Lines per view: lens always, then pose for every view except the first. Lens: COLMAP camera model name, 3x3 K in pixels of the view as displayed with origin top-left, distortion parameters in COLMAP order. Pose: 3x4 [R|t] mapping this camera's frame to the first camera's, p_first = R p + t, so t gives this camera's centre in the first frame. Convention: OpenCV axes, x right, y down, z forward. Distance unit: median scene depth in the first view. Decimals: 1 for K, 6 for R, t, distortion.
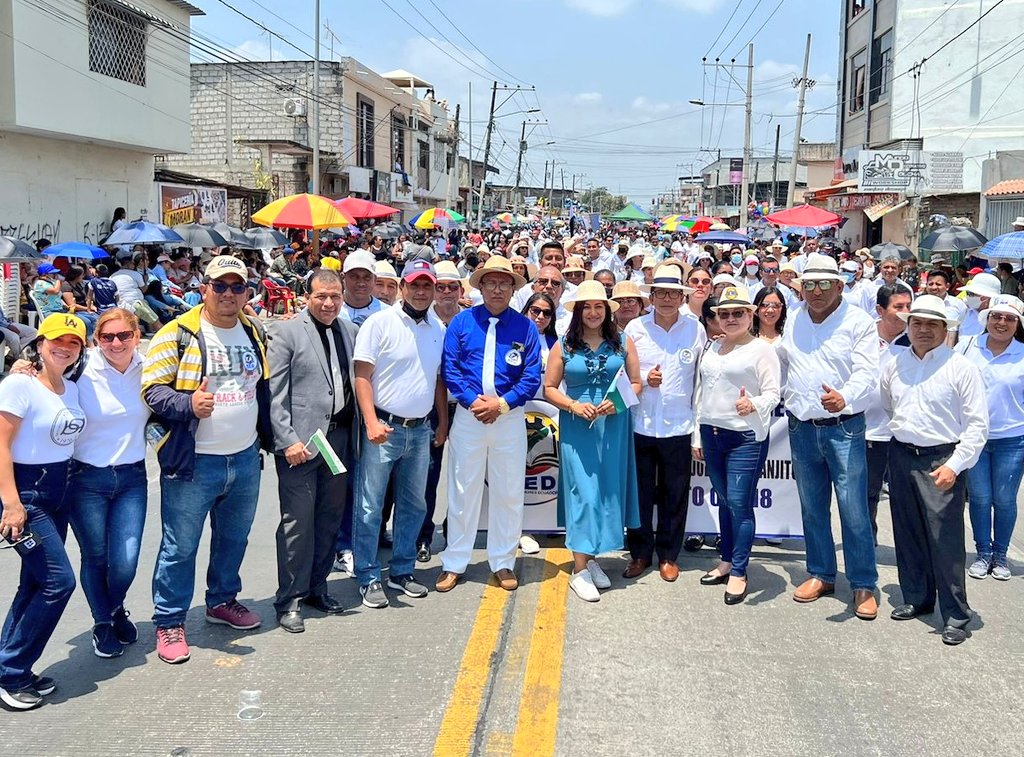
lens RADIAL K [[1403.4, 0, 512.7], [0, 1403.4, 377.6], [0, 0, 1]] dist [0.009759, 0.000000]
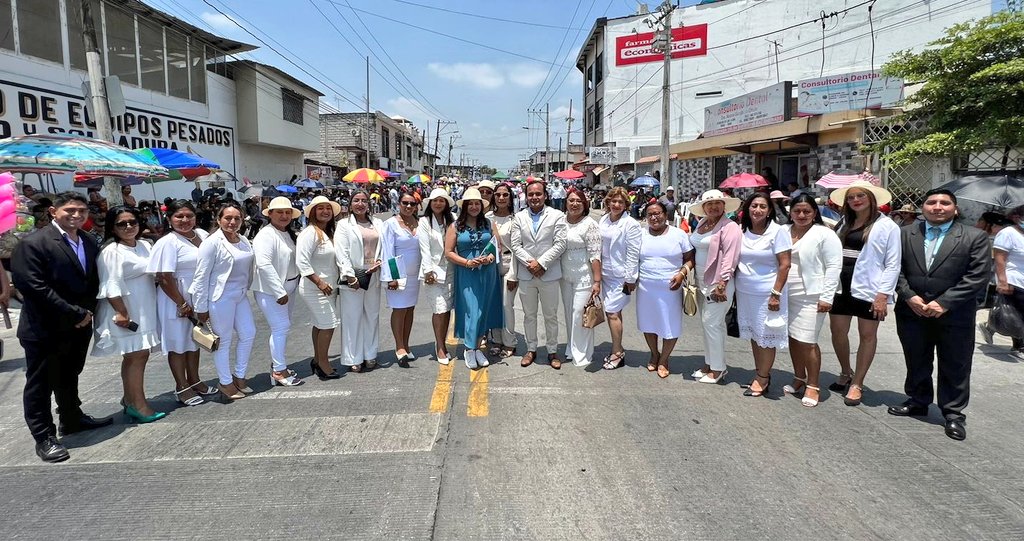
lens RADIAL K [[859.2, 0, 510.8], [0, 859.2, 271.5], [0, 0, 1]] dist [-0.008667, 0.000150]
pose [[0.994570, -0.027716, 0.100313, -0.046830], [0.029832, 0.999362, -0.019655, 0.075204], [-0.099704, 0.022541, 0.994762, -0.443828]]
